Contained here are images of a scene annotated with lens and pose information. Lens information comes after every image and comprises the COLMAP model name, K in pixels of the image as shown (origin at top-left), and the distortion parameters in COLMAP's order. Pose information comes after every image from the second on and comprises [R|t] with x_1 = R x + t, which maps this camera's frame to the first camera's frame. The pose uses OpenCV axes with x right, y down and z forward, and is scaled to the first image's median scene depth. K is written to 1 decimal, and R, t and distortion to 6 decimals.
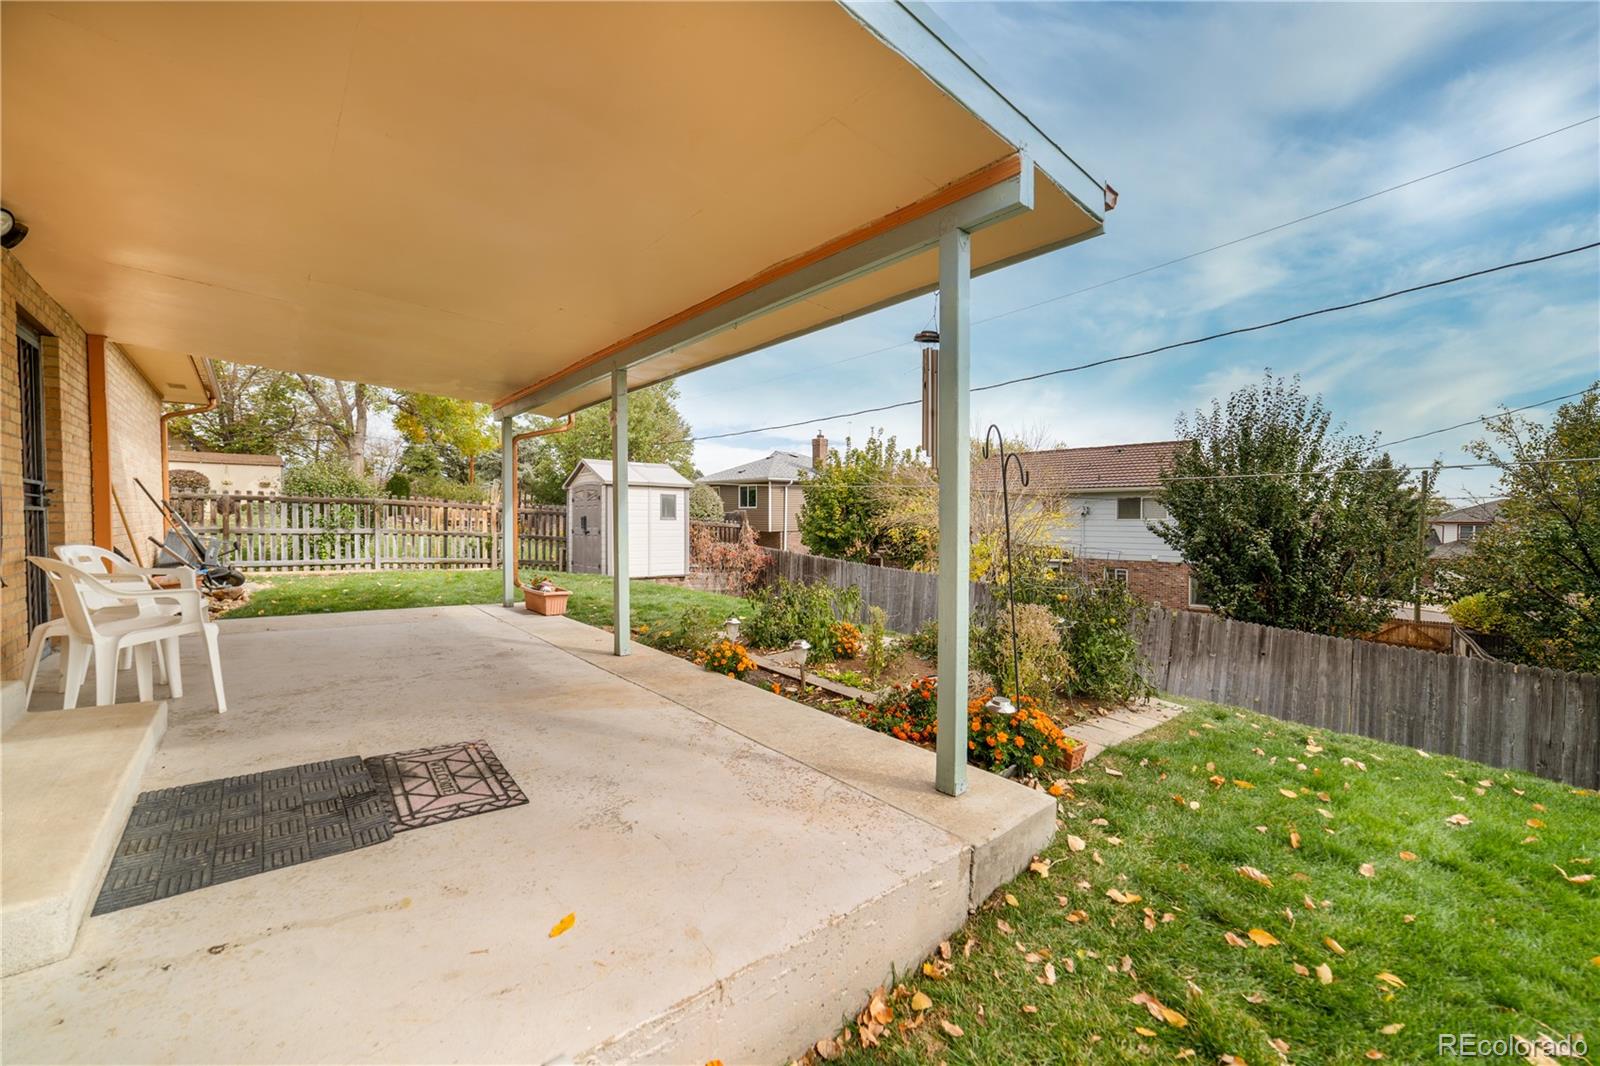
lens RADIAL K [[616.4, 0, 798.5], [0, 616.4, 533.8], [0, 0, 1]] dist [-0.002611, 0.000454]
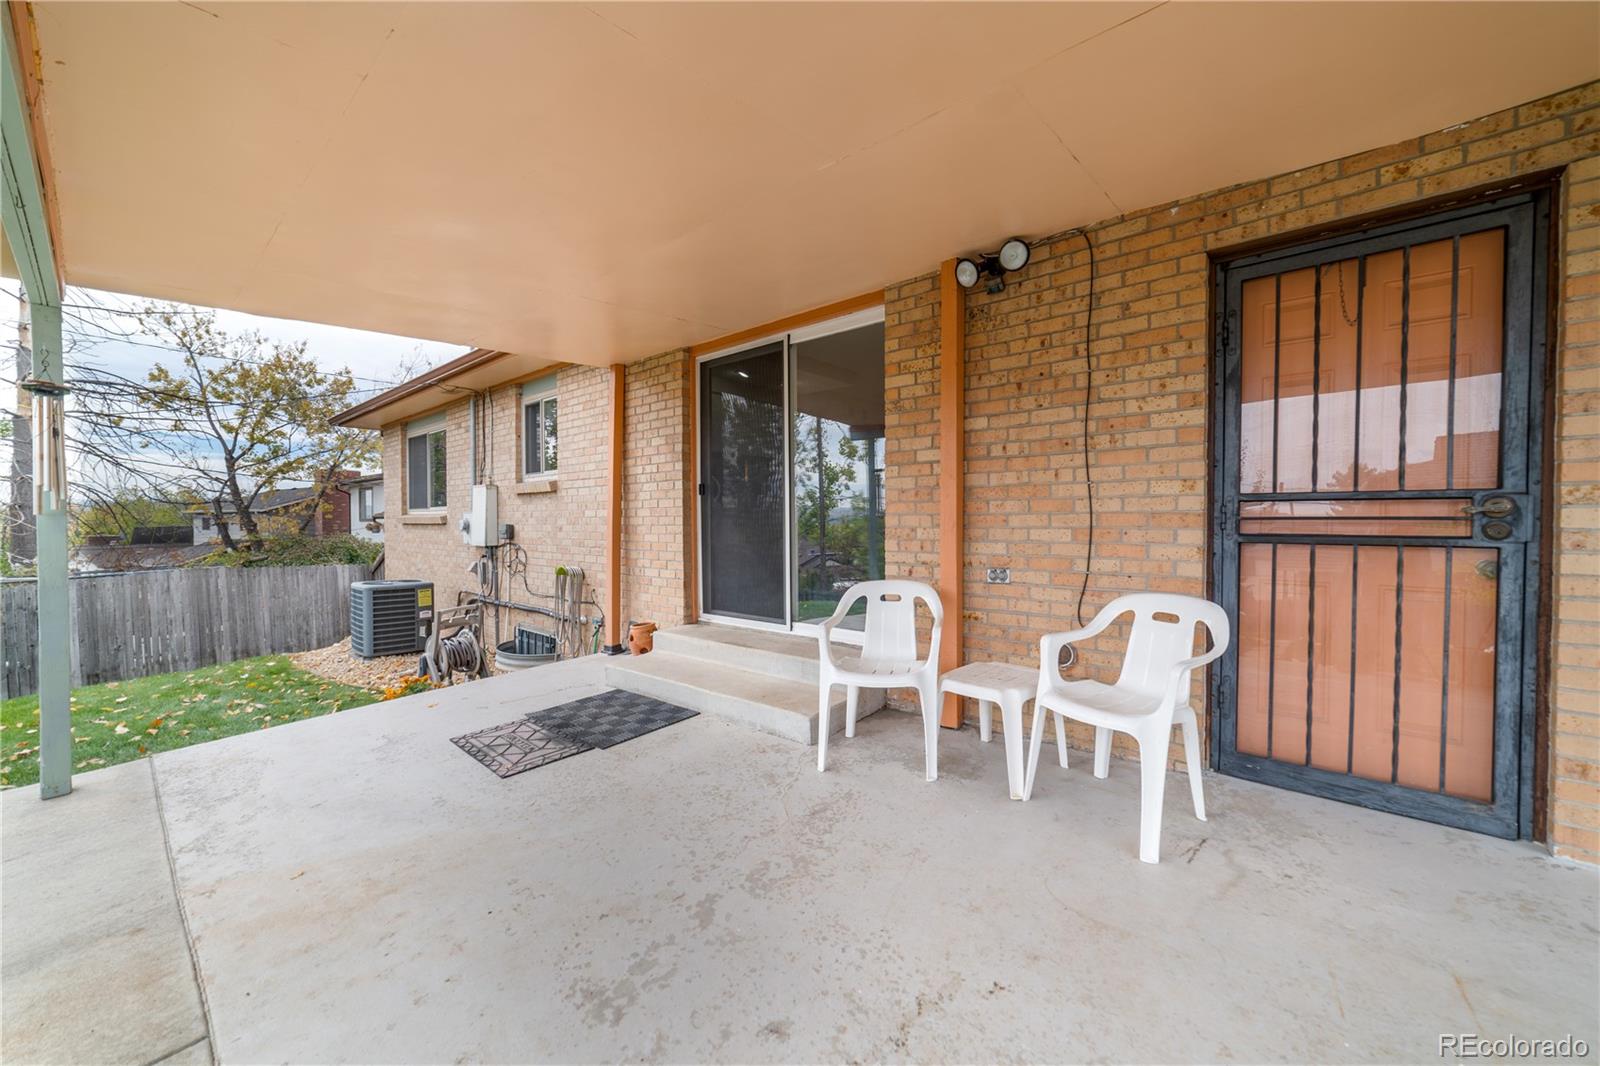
lens RADIAL K [[616.4, 0, 802.4], [0, 616.4, 532.6], [0, 0, 1]] dist [-0.002611, 0.000454]
pose [[-0.992474, 0.006906, -0.122263, -0.889102], [0.001258, 0.998931, 0.046214, -0.103143], [0.122451, 0.045713, -0.991421, 2.056024]]
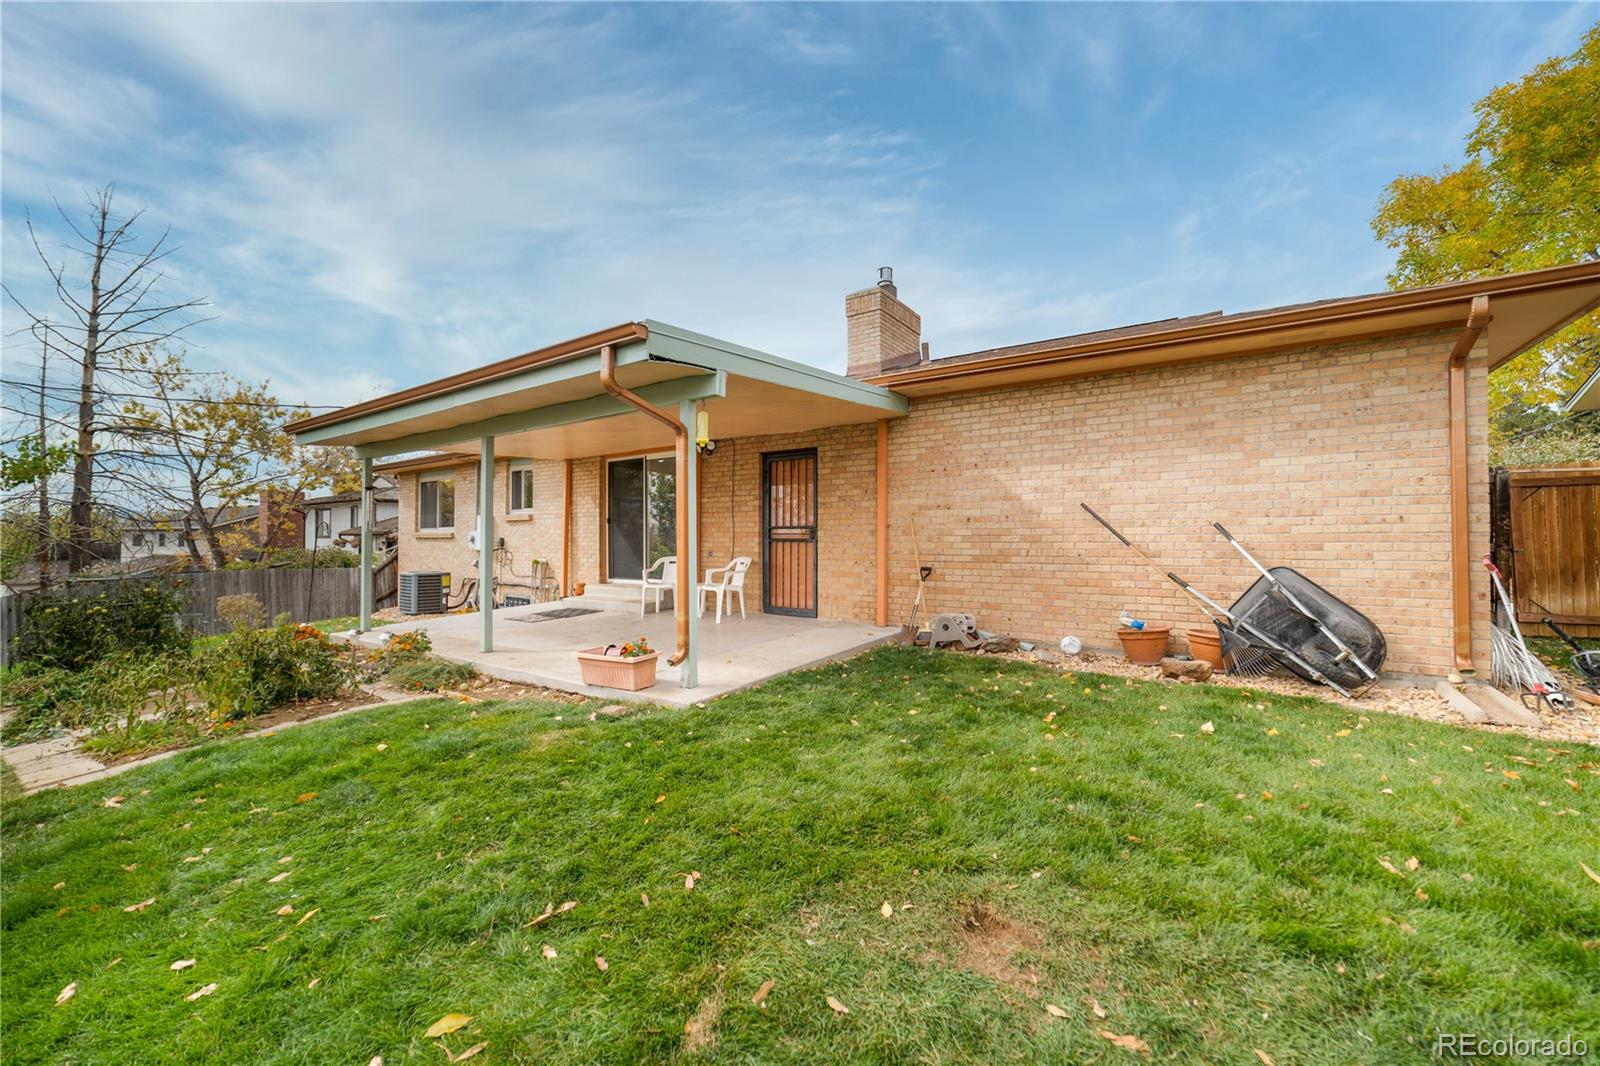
lens RADIAL K [[616.4, 0, 808.8], [0, 616.4, 536.3], [0, 0, 1]] dist [-0.002611, 0.000454]
pose [[-0.972743, 0.000835, -0.231883, -1.131541], [-0.004029, 0.999782, 0.020501, -0.131897], [0.231849, 0.020876, -0.972528, 4.169436]]
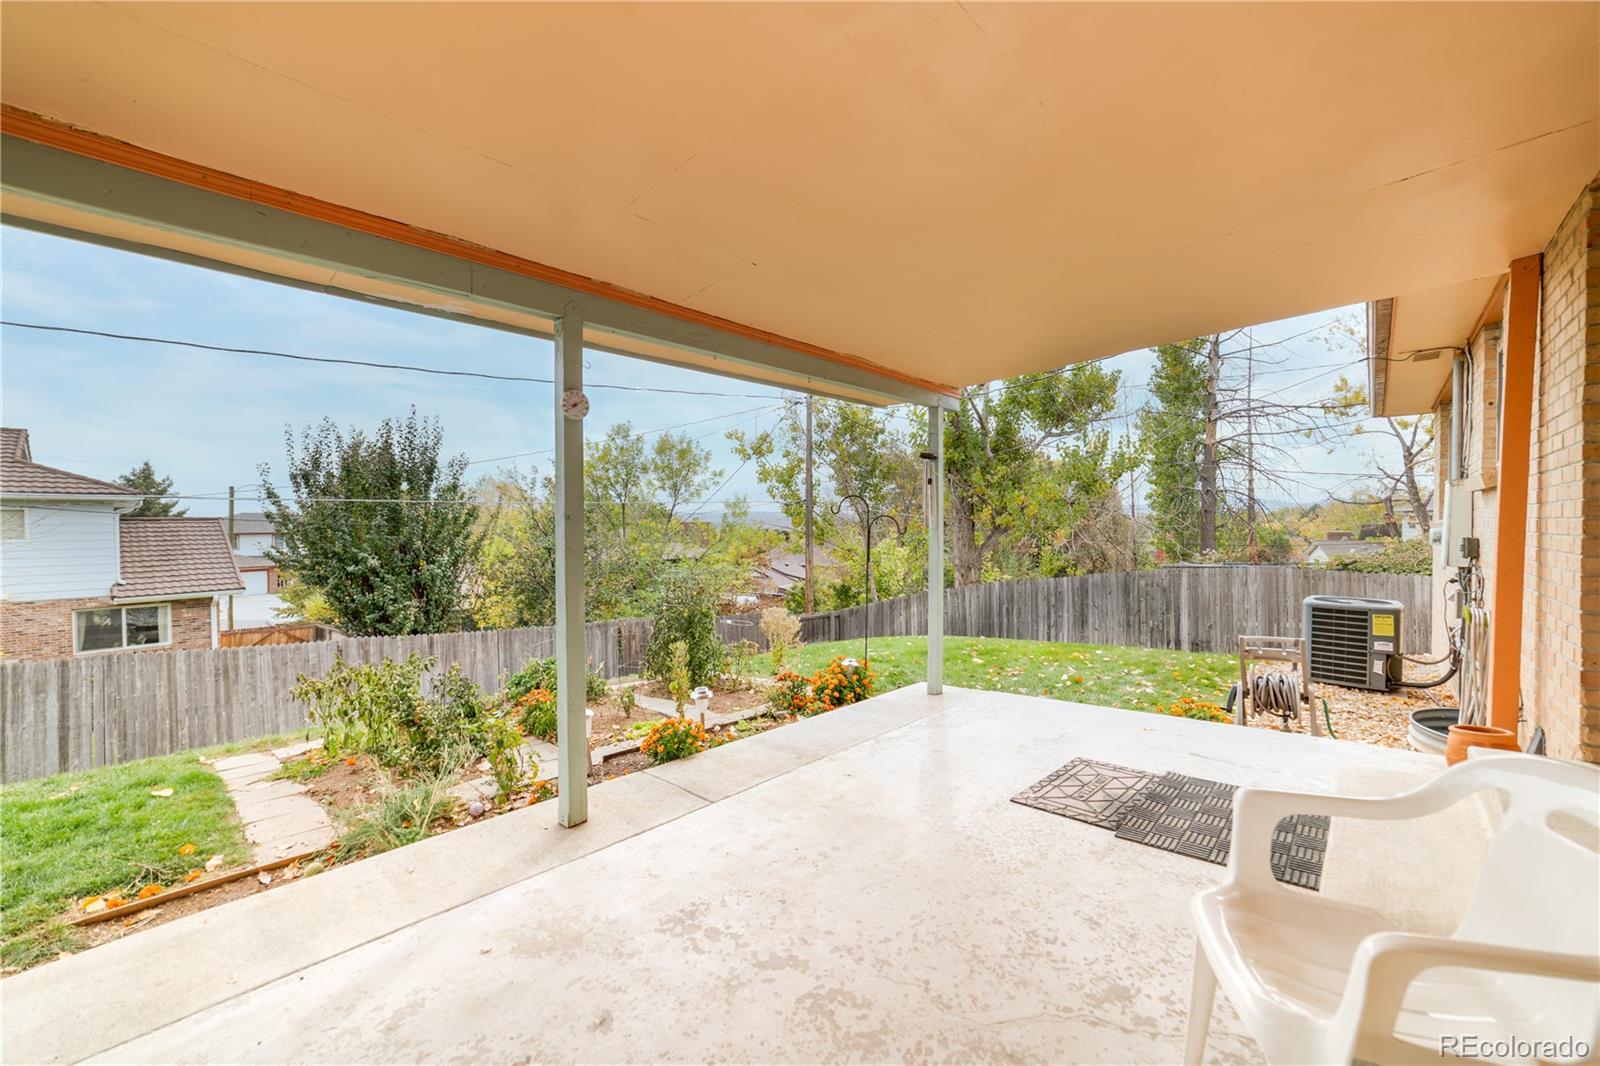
lens RADIAL K [[616.4, 0, 801.0], [0, 616.4, 534.5], [0, 0, 1]] dist [-0.002611, 0.000454]
pose [[-0.096147, -0.017313, 0.995217, -1.482769], [0.032512, 0.999261, 0.020524, -0.122245], [-0.994836, 0.034329, -0.095513, 1.441084]]
